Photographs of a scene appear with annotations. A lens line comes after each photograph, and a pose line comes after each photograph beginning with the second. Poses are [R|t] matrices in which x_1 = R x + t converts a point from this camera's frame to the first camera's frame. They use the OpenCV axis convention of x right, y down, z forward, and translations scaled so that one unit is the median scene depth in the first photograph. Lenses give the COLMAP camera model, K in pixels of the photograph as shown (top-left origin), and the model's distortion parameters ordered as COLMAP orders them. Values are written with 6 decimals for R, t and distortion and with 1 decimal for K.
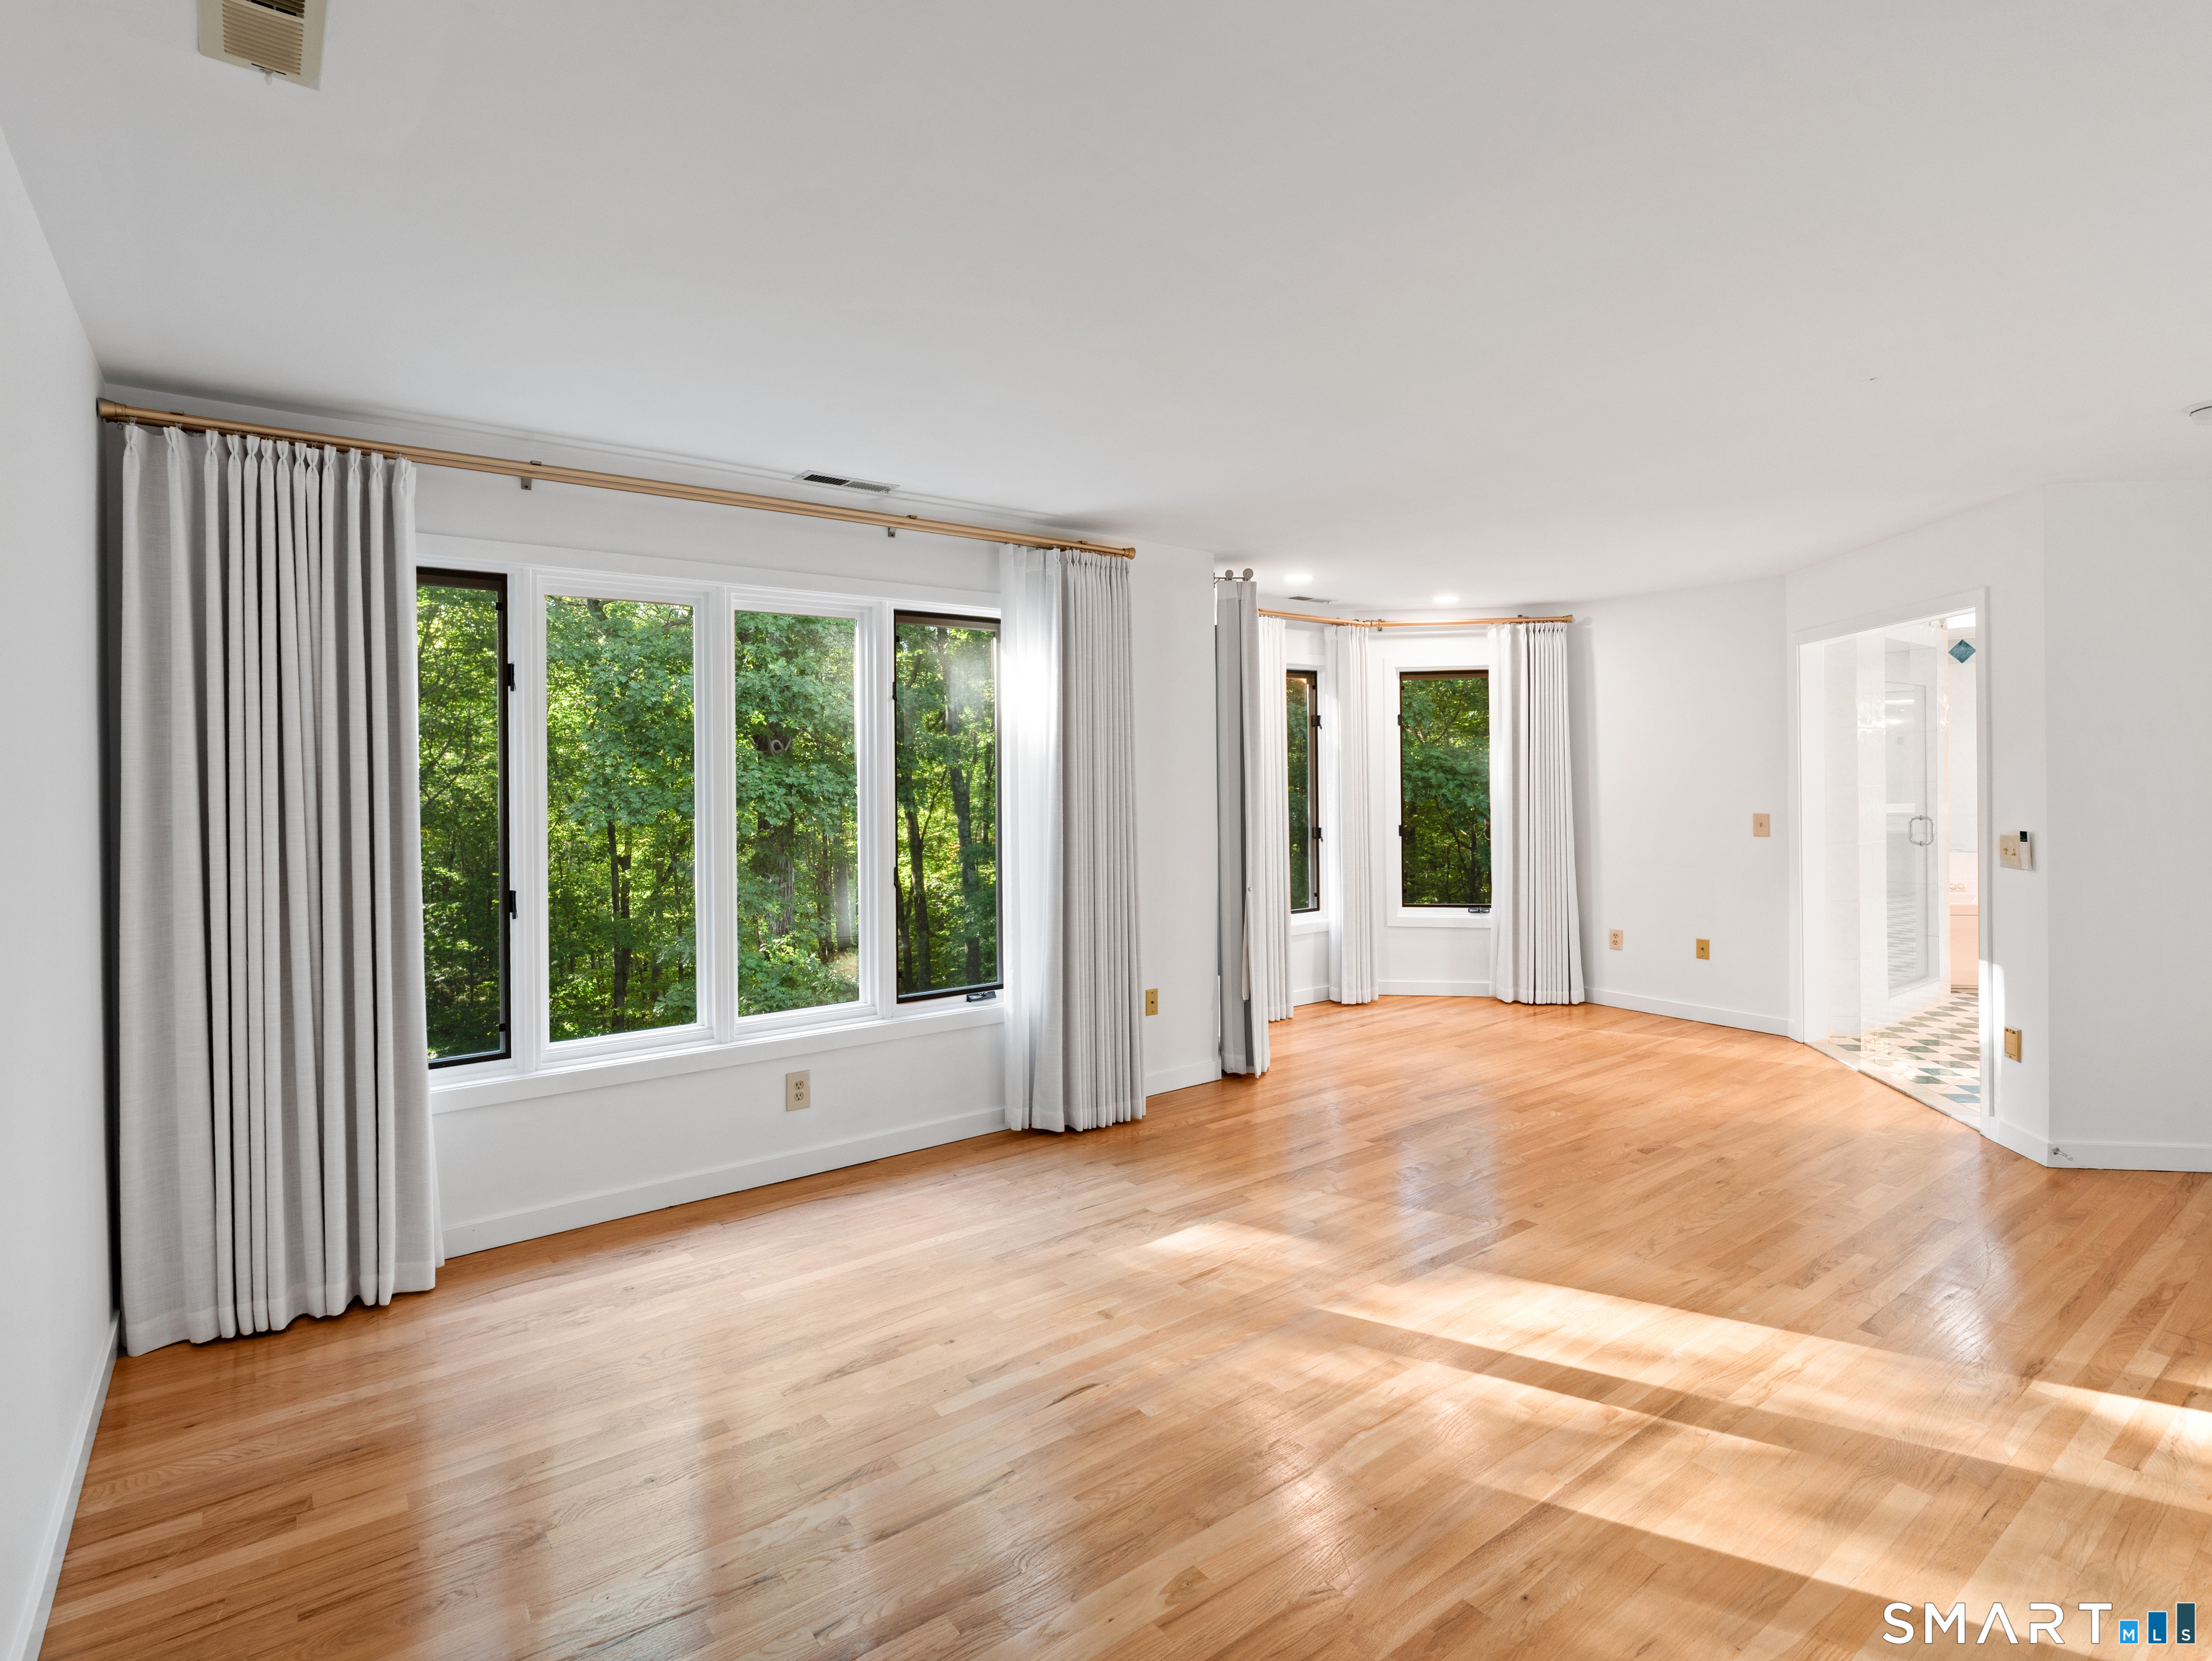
lens RADIAL K [[1117.0, 0, 1100.9], [0, 1117.0, 790.8], [0, 0, 1]] dist [-0.001948, 0.000330]
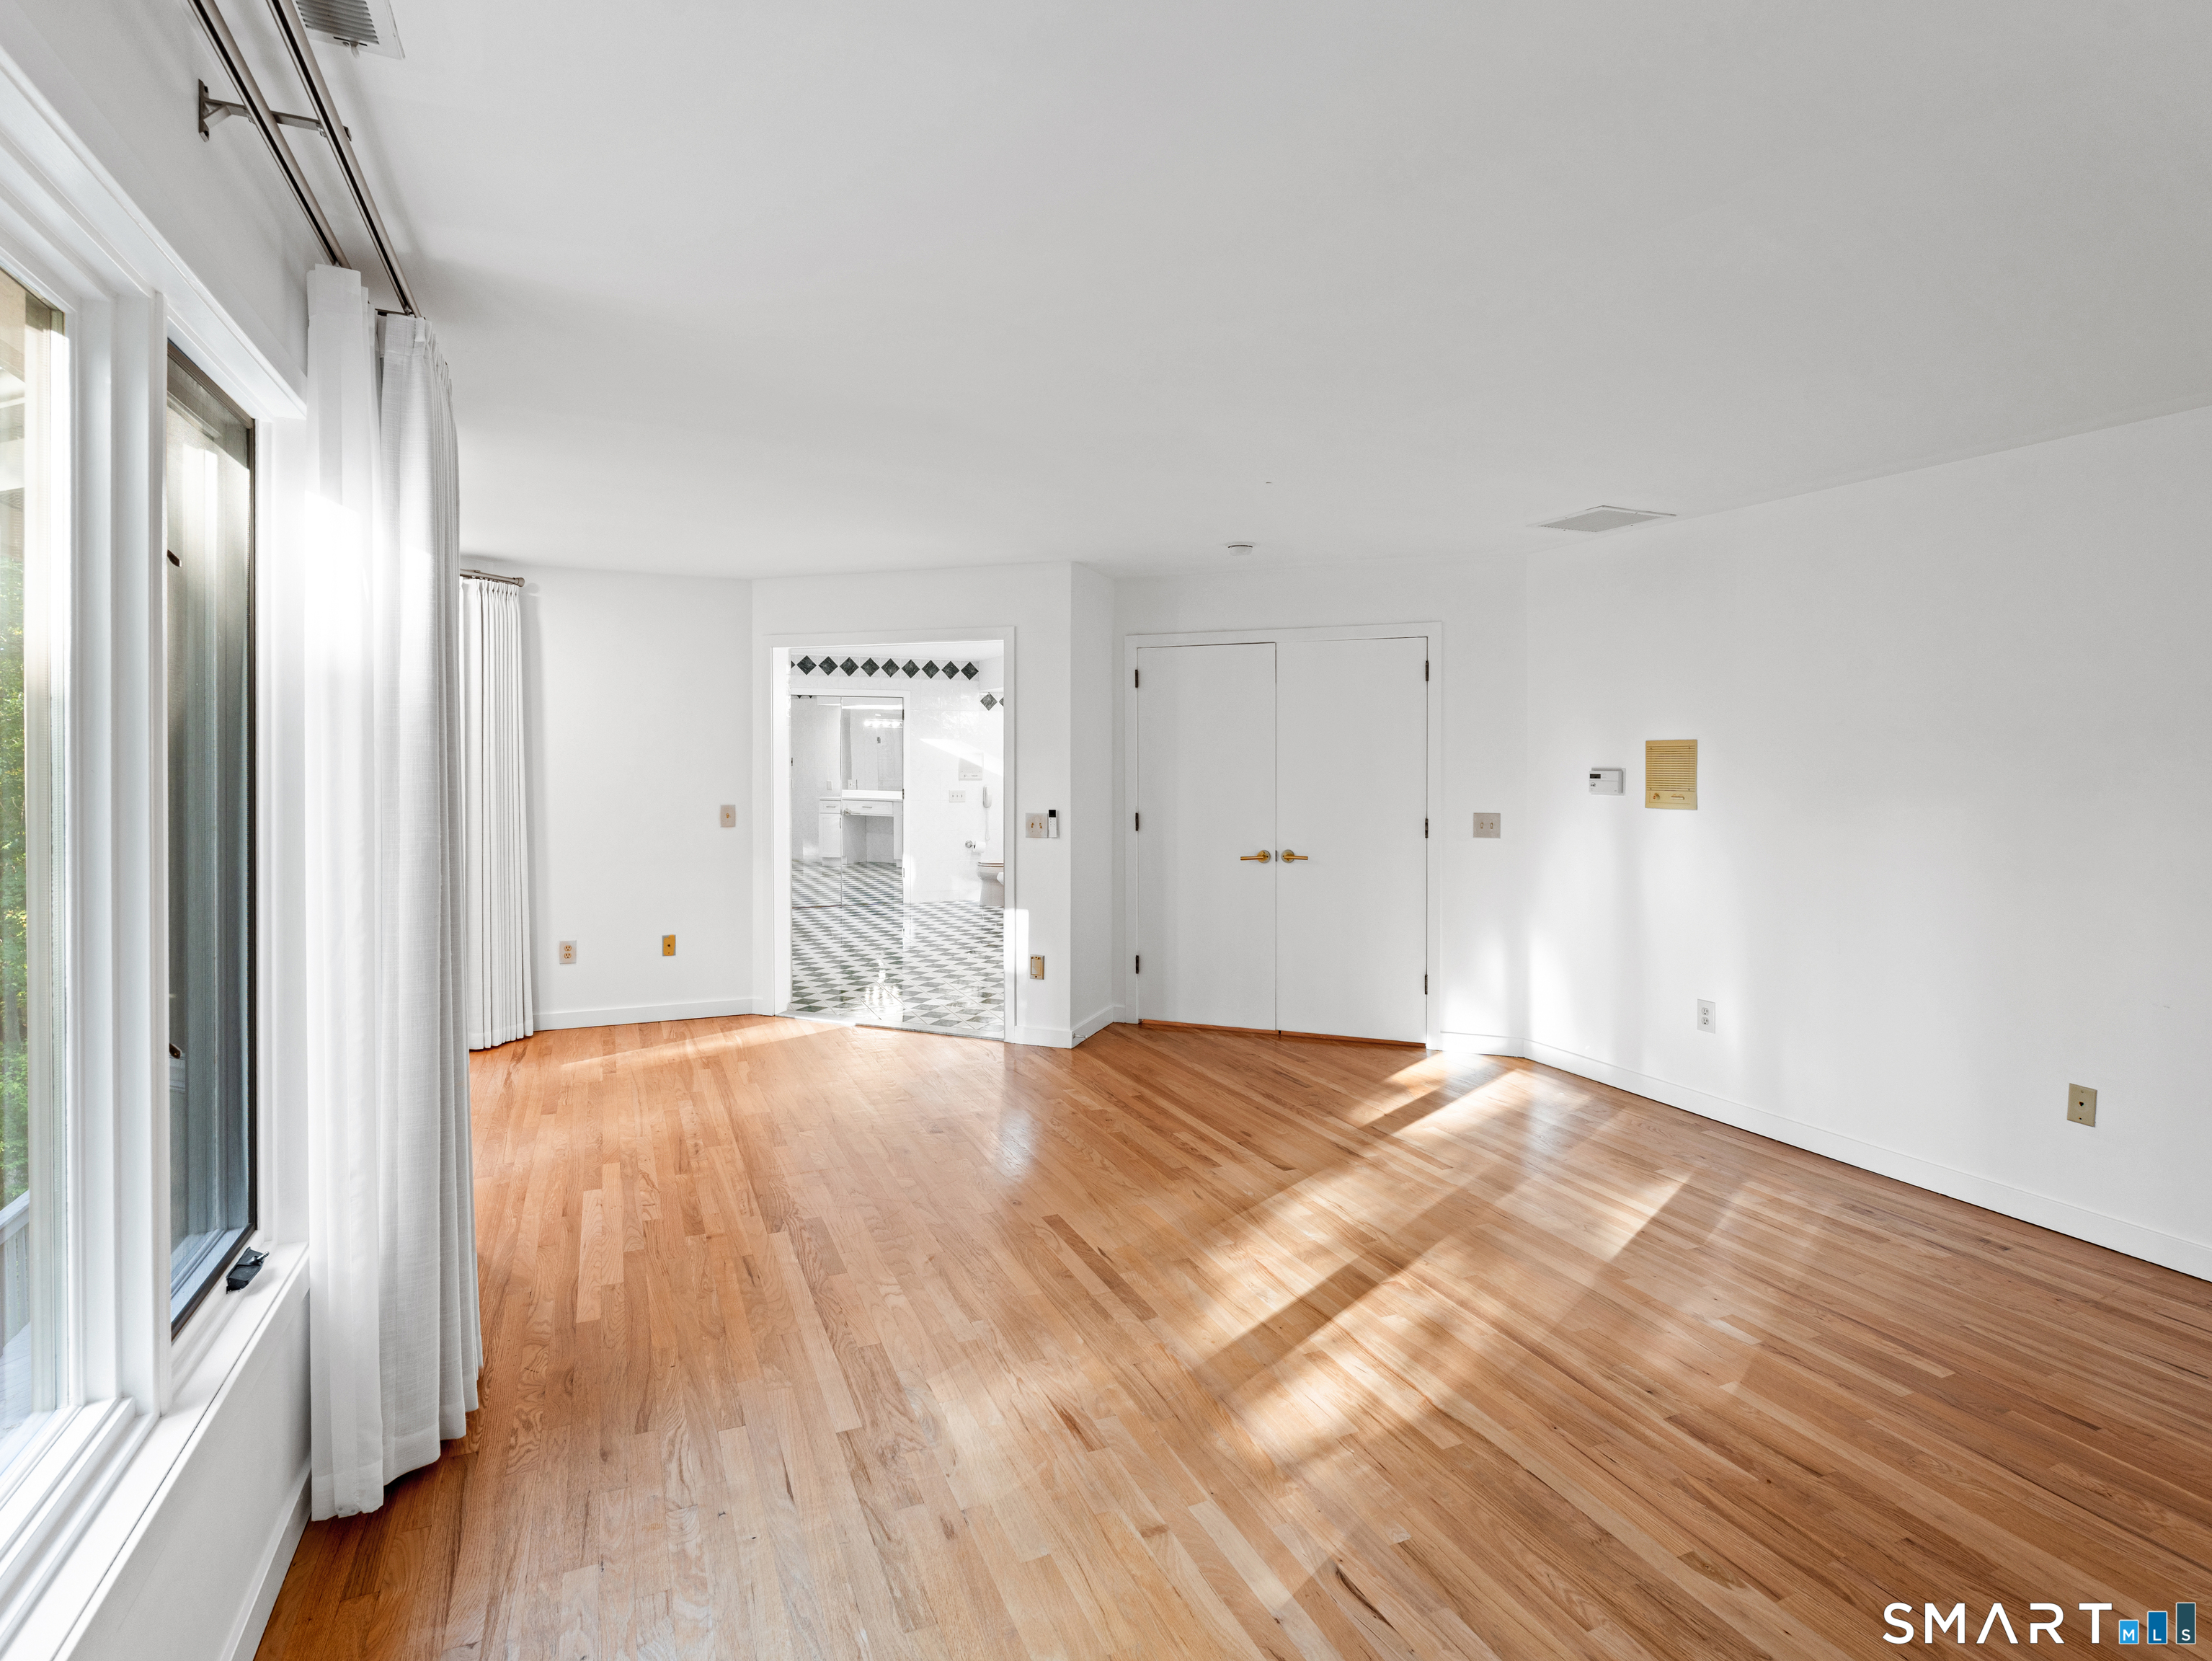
lens RADIAL K [[1117.0, 0, 1100.9], [0, 1117.0, 790.8], [0, 0, 1]] dist [-0.001948, 0.000330]
pose [[0.236270, -0.020465, 0.971472, -0.491367], [0.010784, 0.999772, 0.018438, -0.011730], [-0.971628, 0.006120, 0.236437, 0.617397]]
